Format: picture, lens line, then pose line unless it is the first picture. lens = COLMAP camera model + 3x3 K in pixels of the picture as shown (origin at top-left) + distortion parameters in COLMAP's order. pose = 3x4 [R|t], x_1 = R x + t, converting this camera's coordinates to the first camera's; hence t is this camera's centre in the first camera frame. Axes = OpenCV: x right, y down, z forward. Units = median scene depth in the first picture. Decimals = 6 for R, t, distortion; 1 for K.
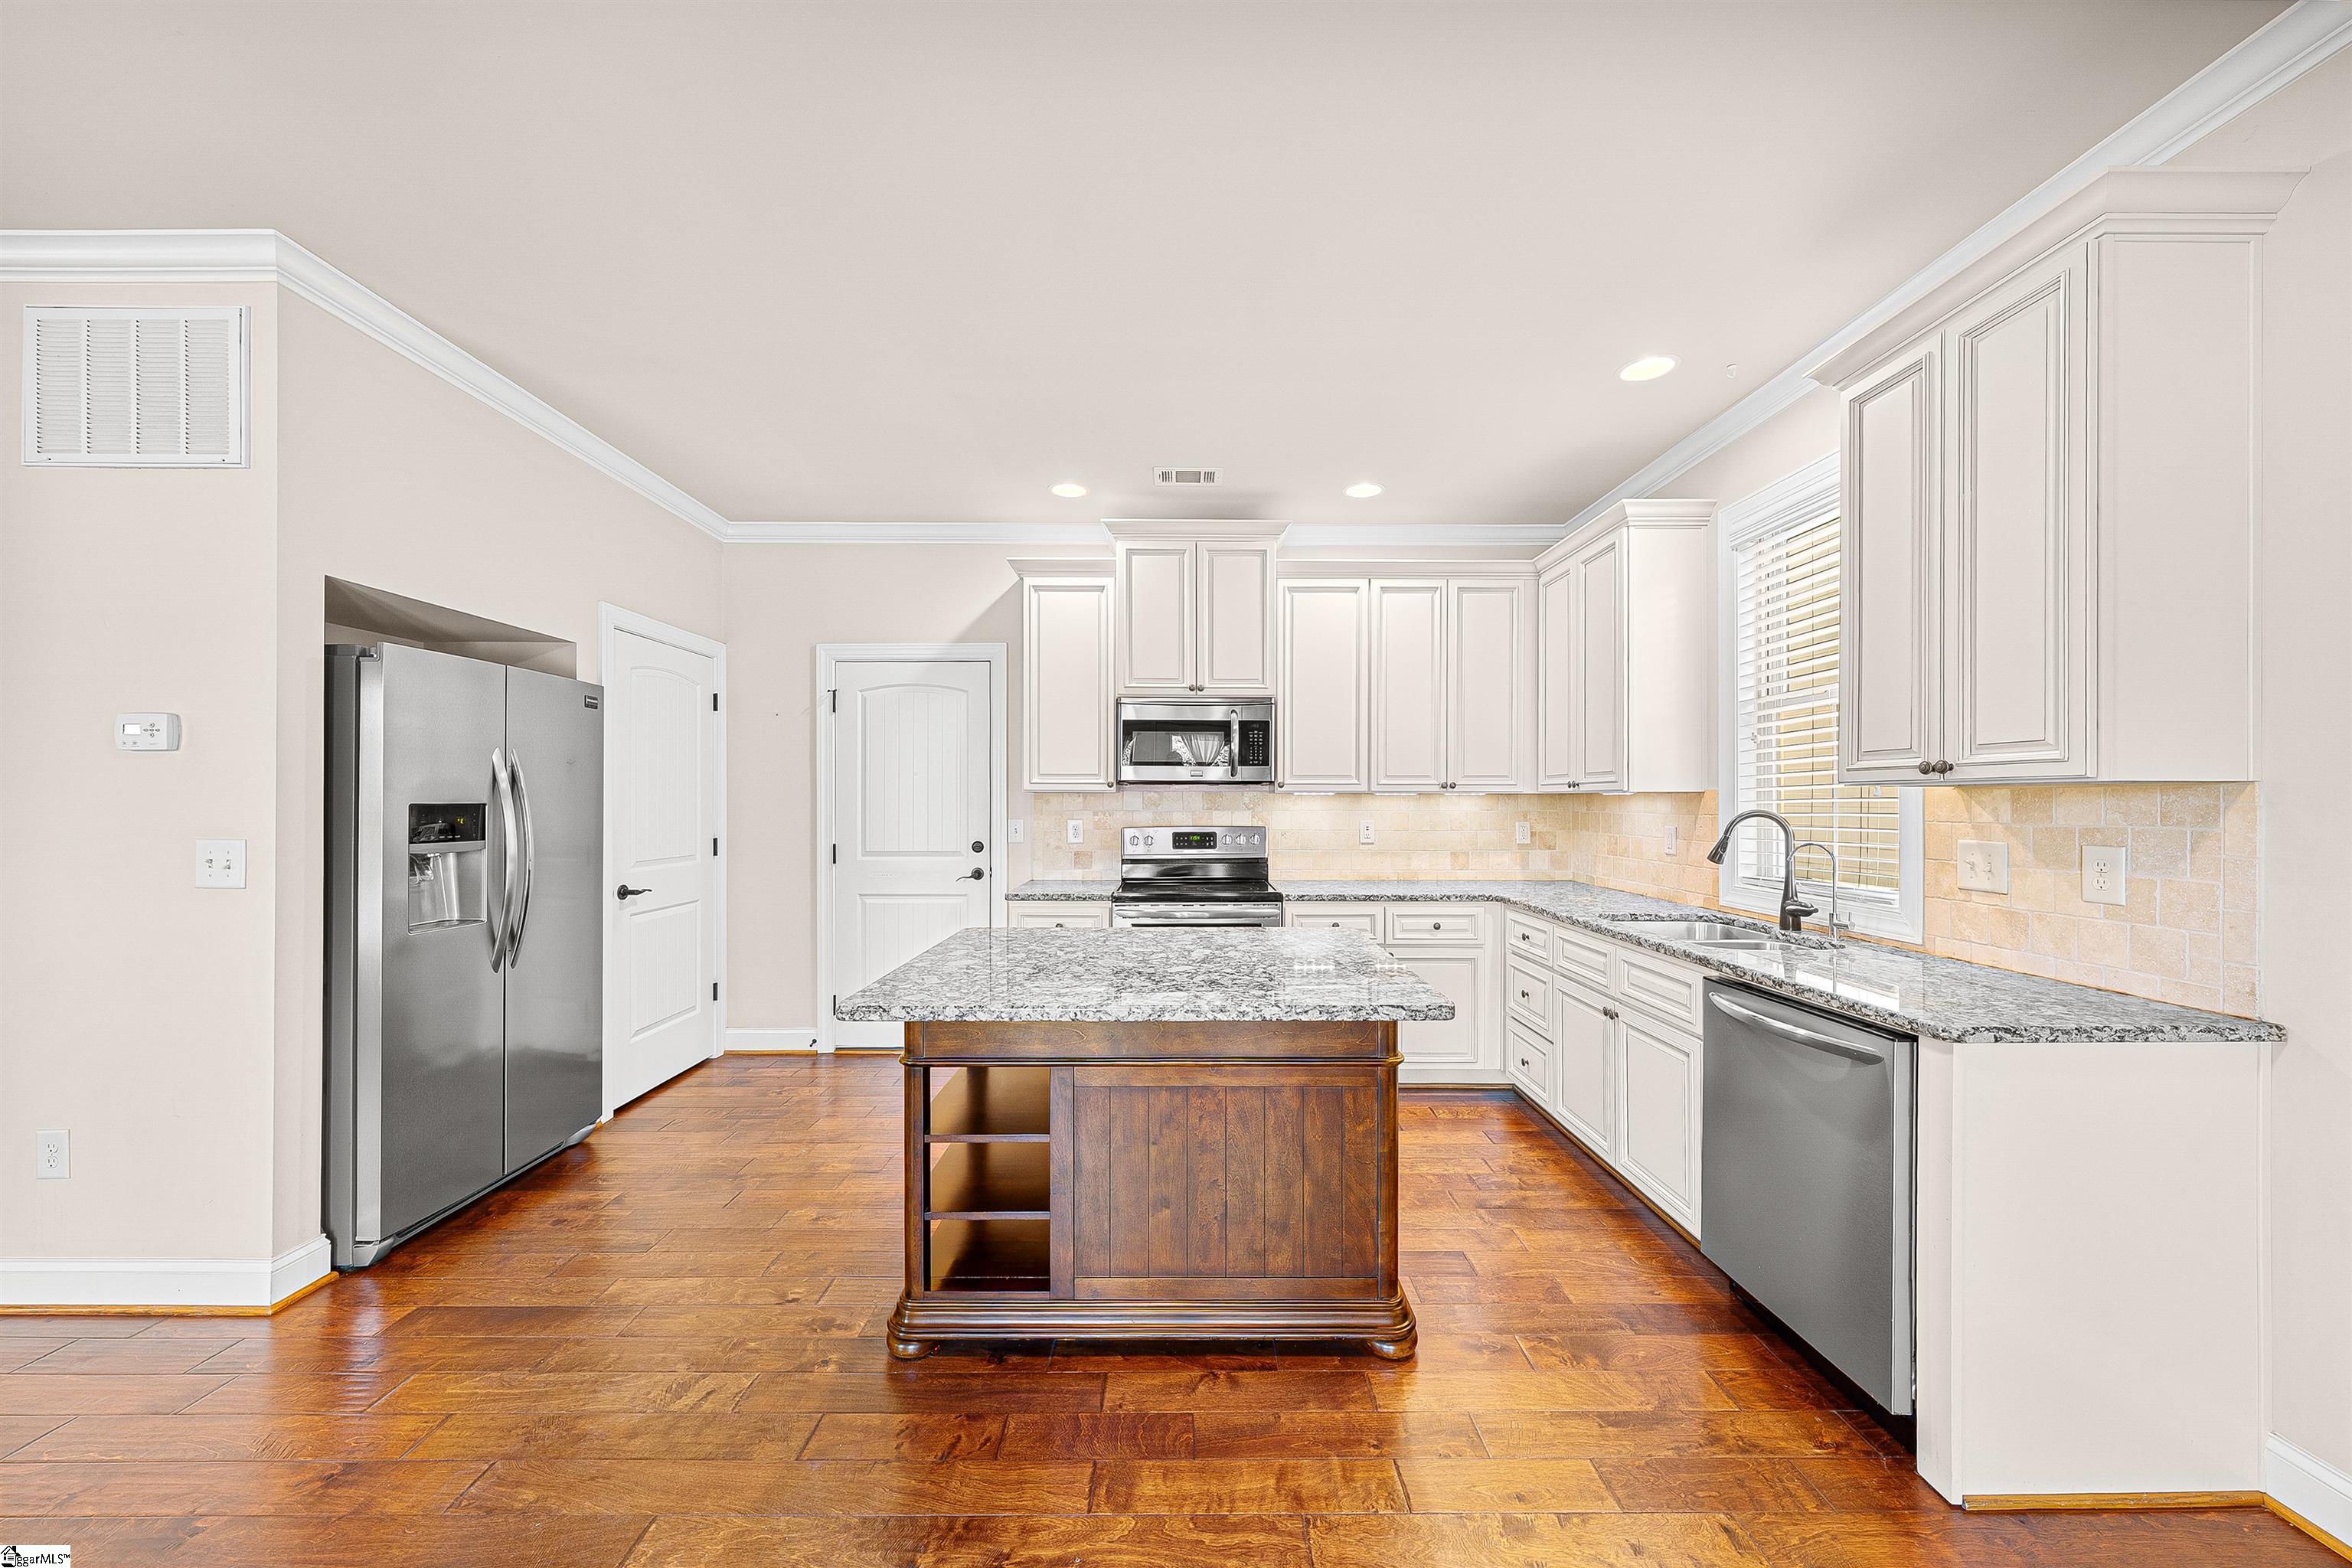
lens RADIAL K [[823.4, 0, 1186.5], [0, 823.4, 800.4], [0, 0, 1]] dist [-0.001595, 0.000332]
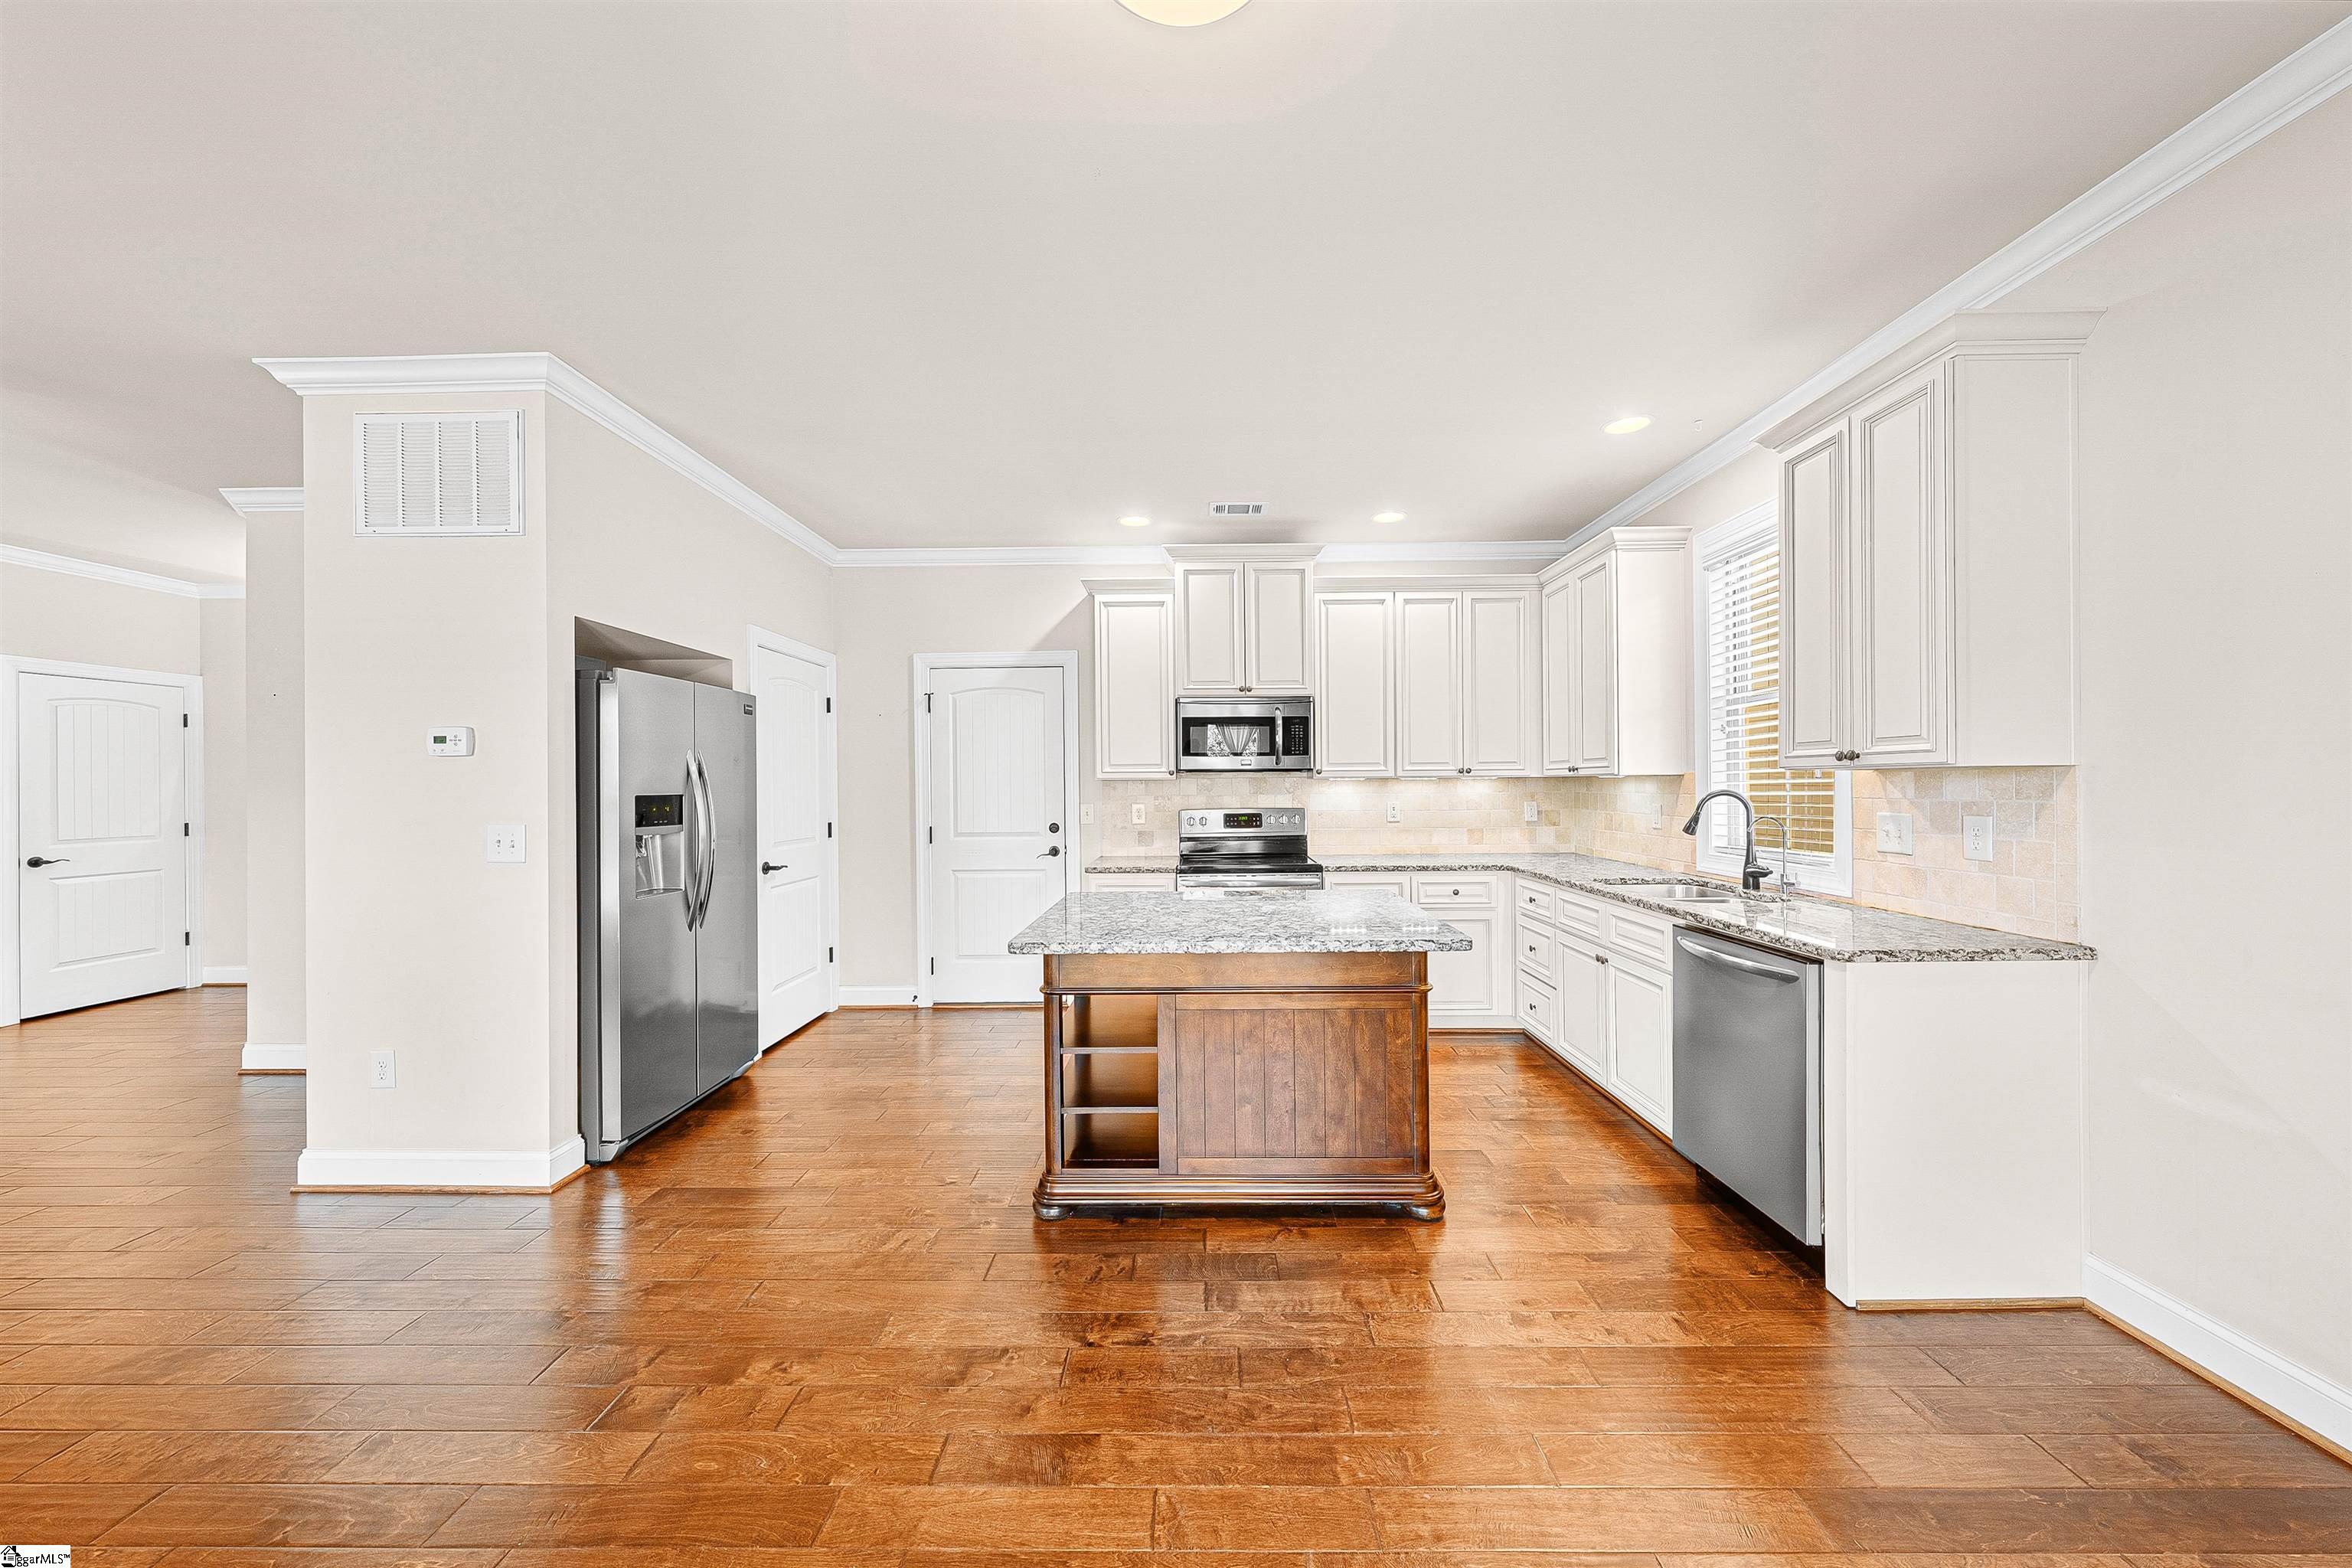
lens RADIAL K [[799.1, 0, 1194.2], [0, 799.1, 785.2], [0, 0, 1]] dist [-0.001341, -0.000280]
pose [[0.999804, -0.009765, -0.017206, -0.070422], [0.009779, 0.999952, 0.000752, -0.004155], [0.017198, -0.000920, 0.999852, -0.212782]]
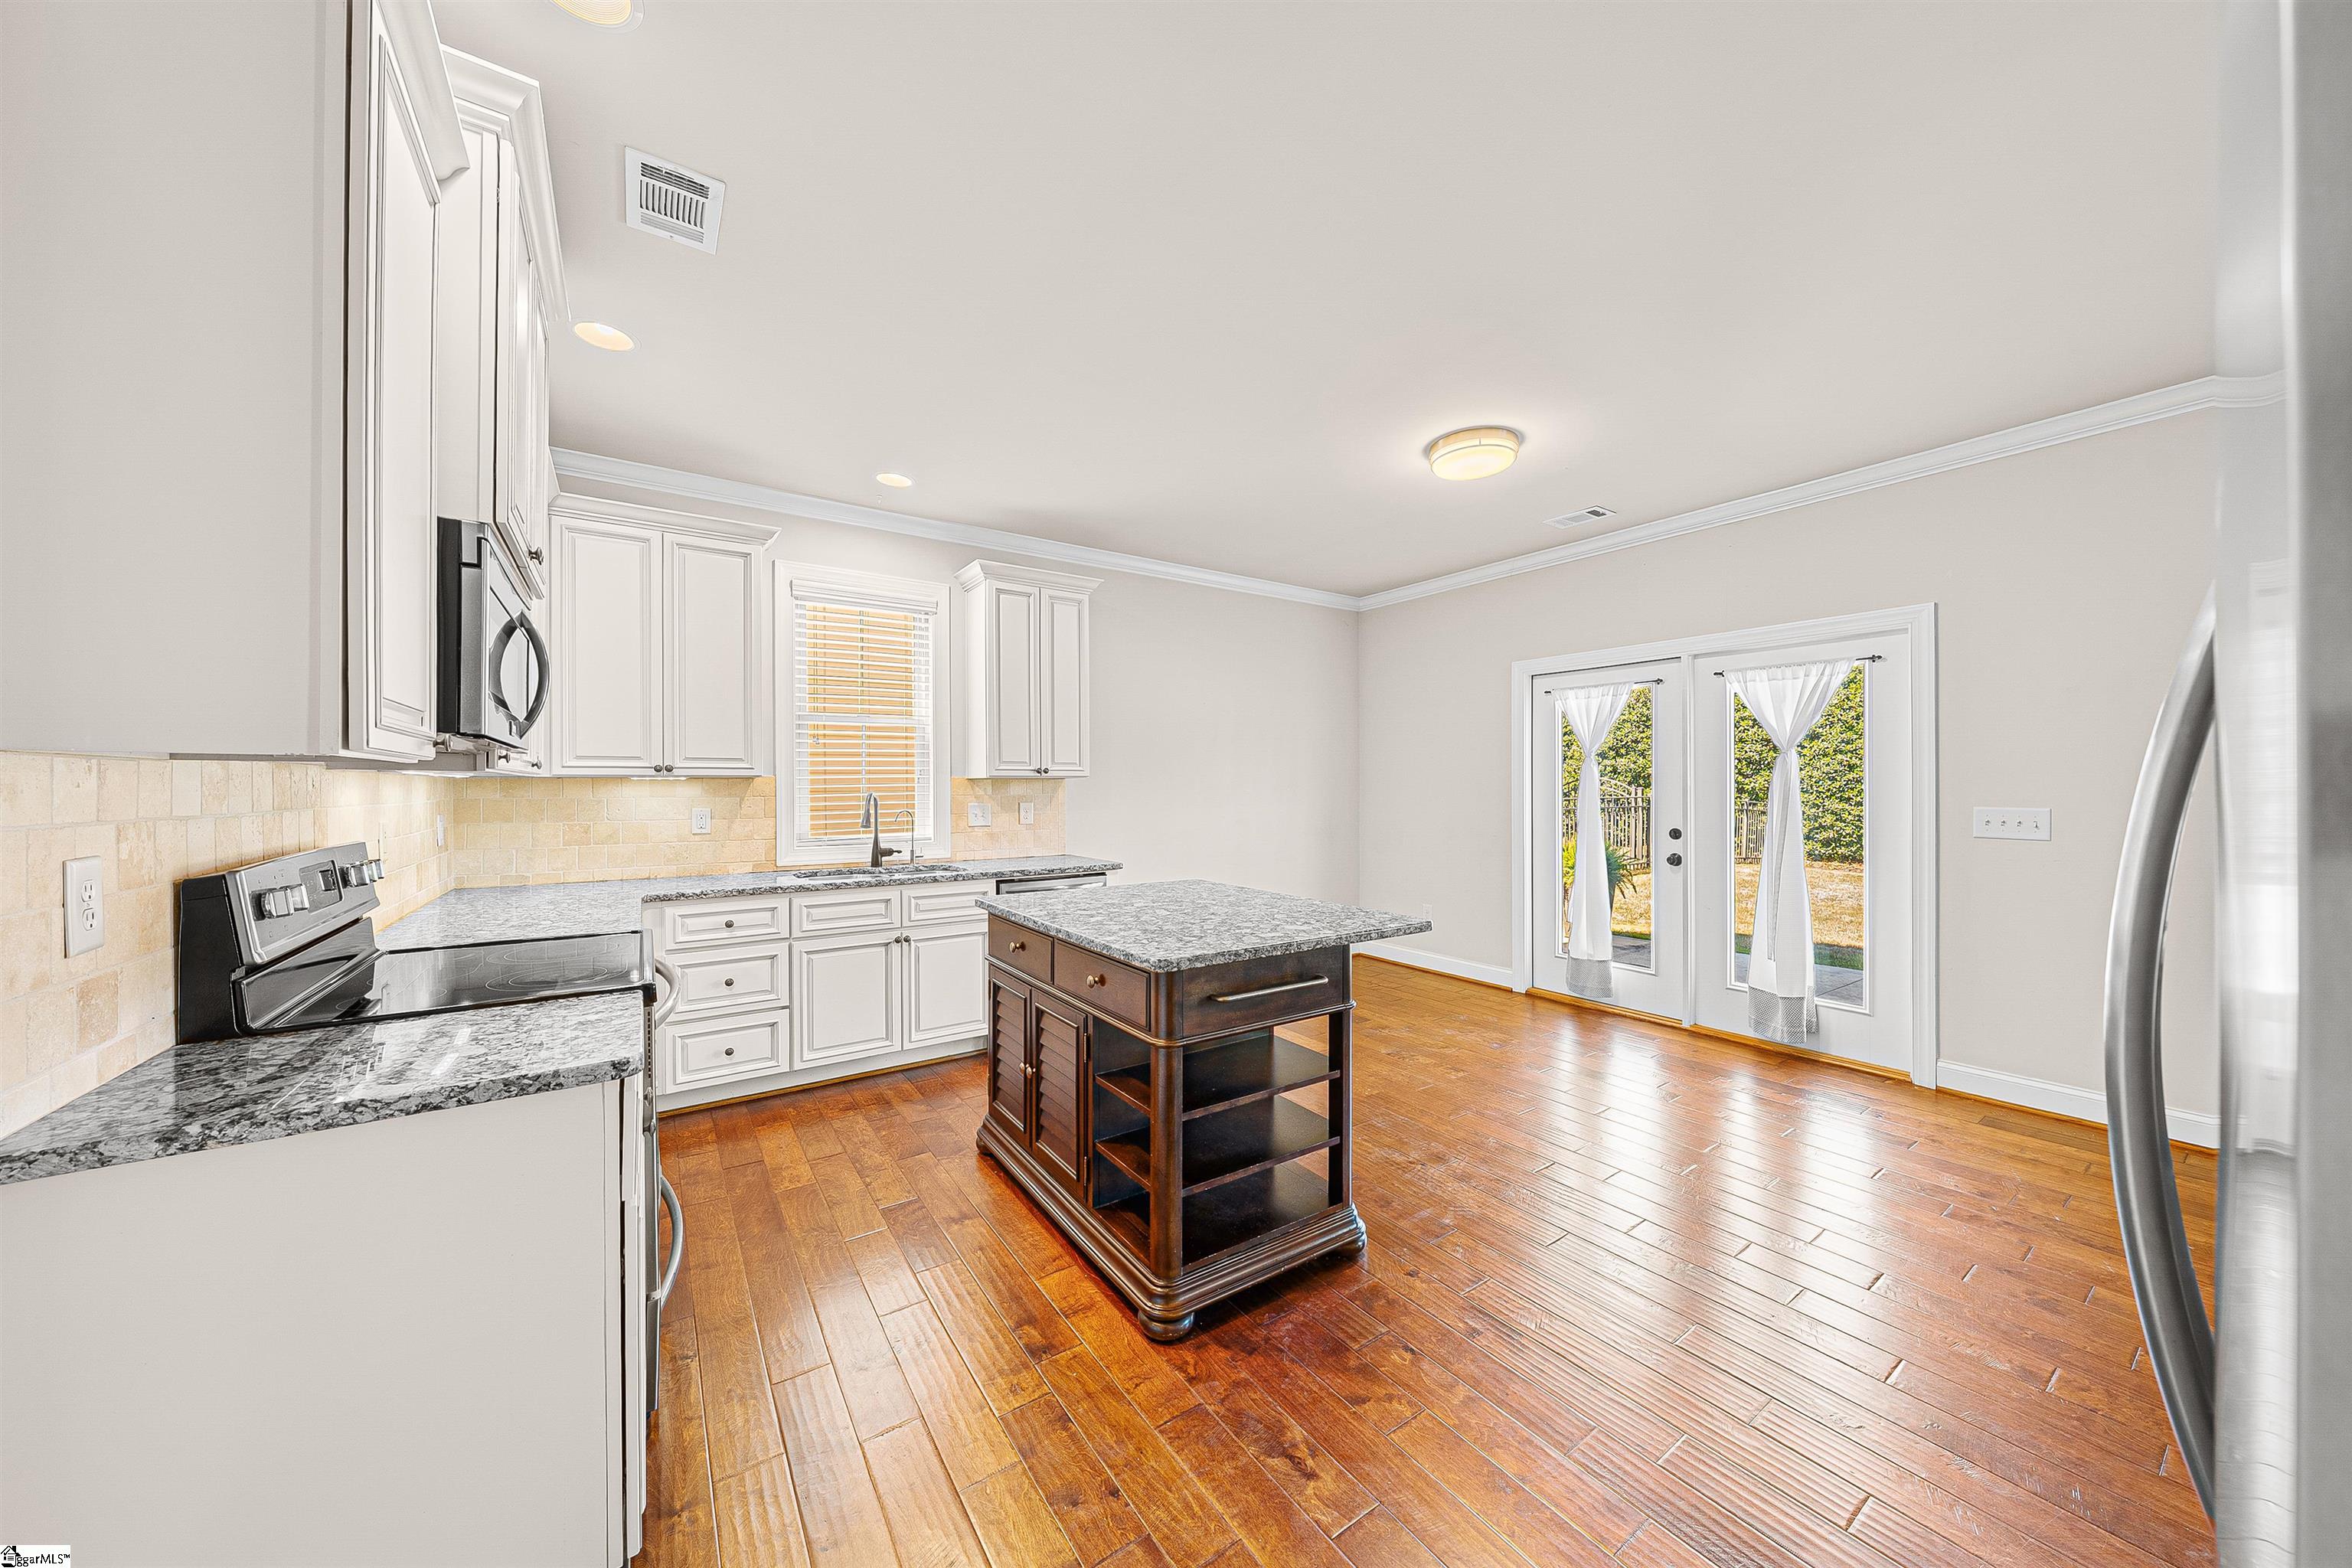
lens RADIAL K [[799.1, 0, 1178.5], [0, 799.1, 780.9], [0, 0, 1]] dist [-0.001341, -0.000280]
pose [[-0.563069, 0.003556, 0.826402, -0.991698], [-0.000022, 0.999991, -0.004318, -0.001082], [-0.826410, -0.002450, -0.563063, 1.598023]]
